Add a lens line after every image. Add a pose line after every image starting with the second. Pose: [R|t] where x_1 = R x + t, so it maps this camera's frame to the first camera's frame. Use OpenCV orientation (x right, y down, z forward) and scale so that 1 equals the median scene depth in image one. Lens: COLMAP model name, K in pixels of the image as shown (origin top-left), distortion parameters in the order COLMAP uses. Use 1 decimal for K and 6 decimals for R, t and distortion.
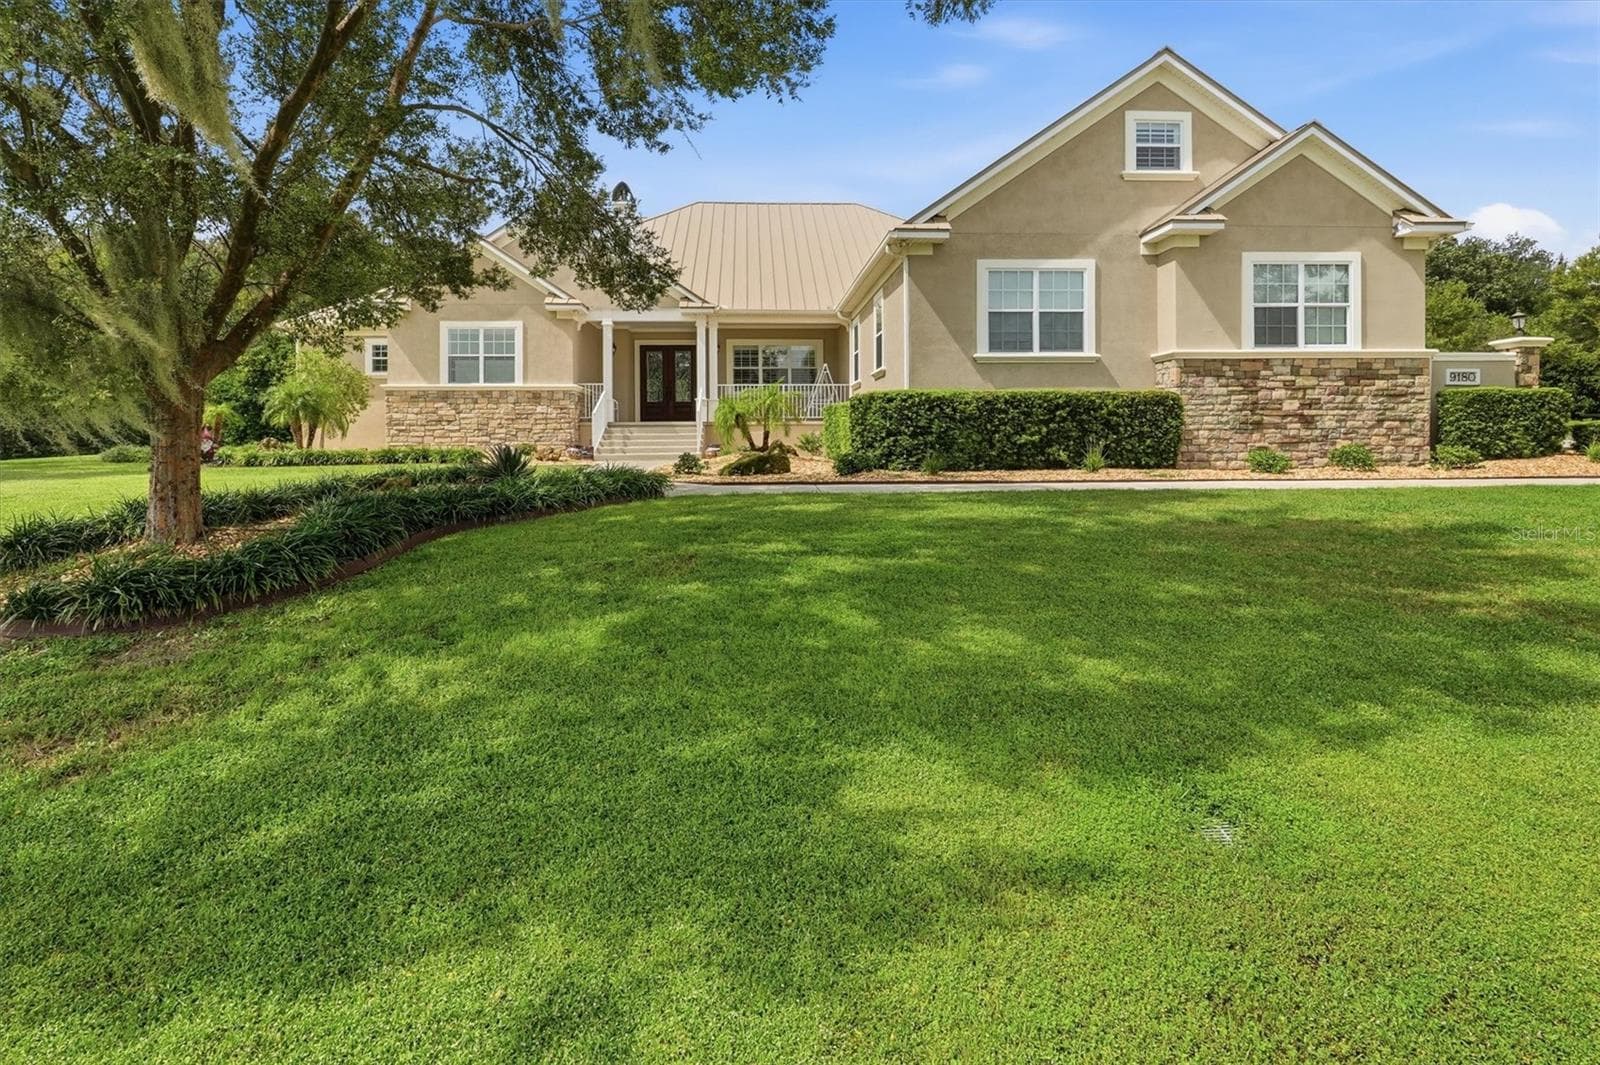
lens RADIAL K [[789.1, 0, 795.0], [0, 789.1, 444.4], [0, 0, 1]] dist [-0.052902, 0.024977]
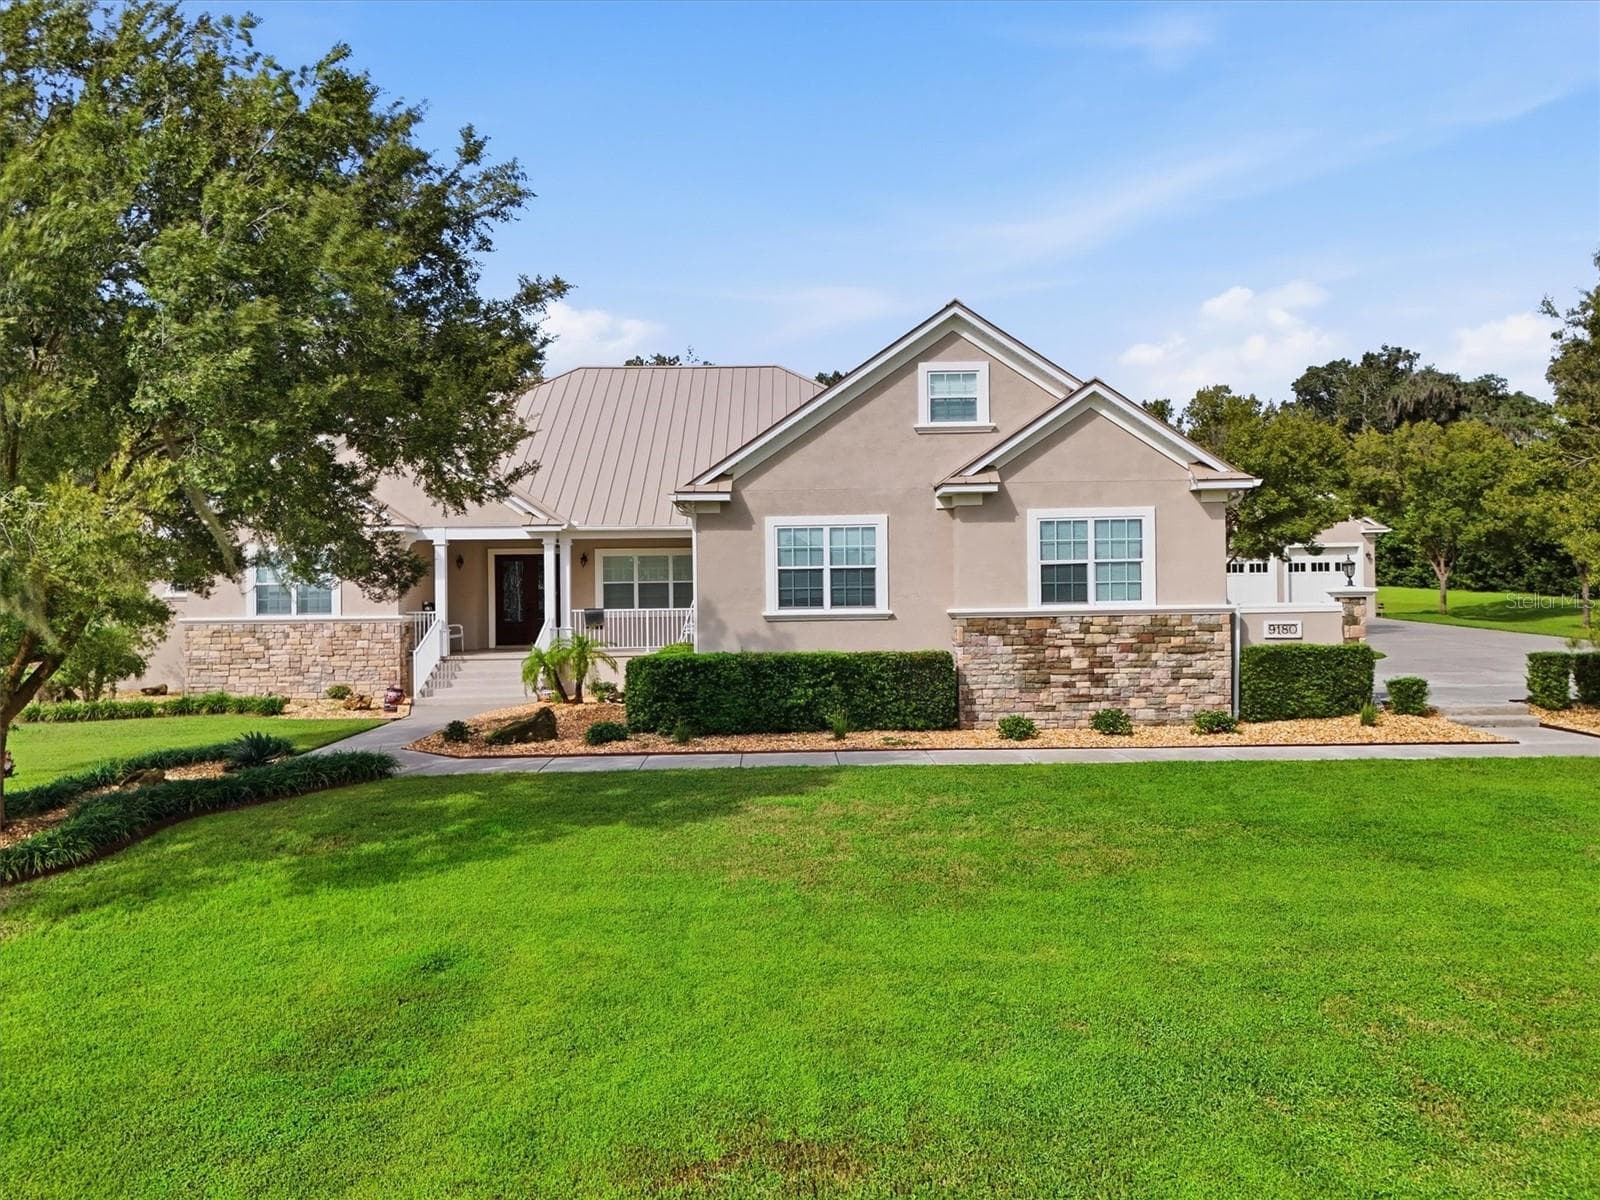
lens RADIAL K [[1250.1, 0, 825.7], [0, 1250.1, 596.9], [0, 0, 1]] dist [0.015397, 0.000904]
pose [[0.999501, -0.007328, -0.030734, 0.366517], [0.006922, 0.999887, -0.013313, -0.115958], [0.030829, 0.013094, 0.999439, -0.594988]]
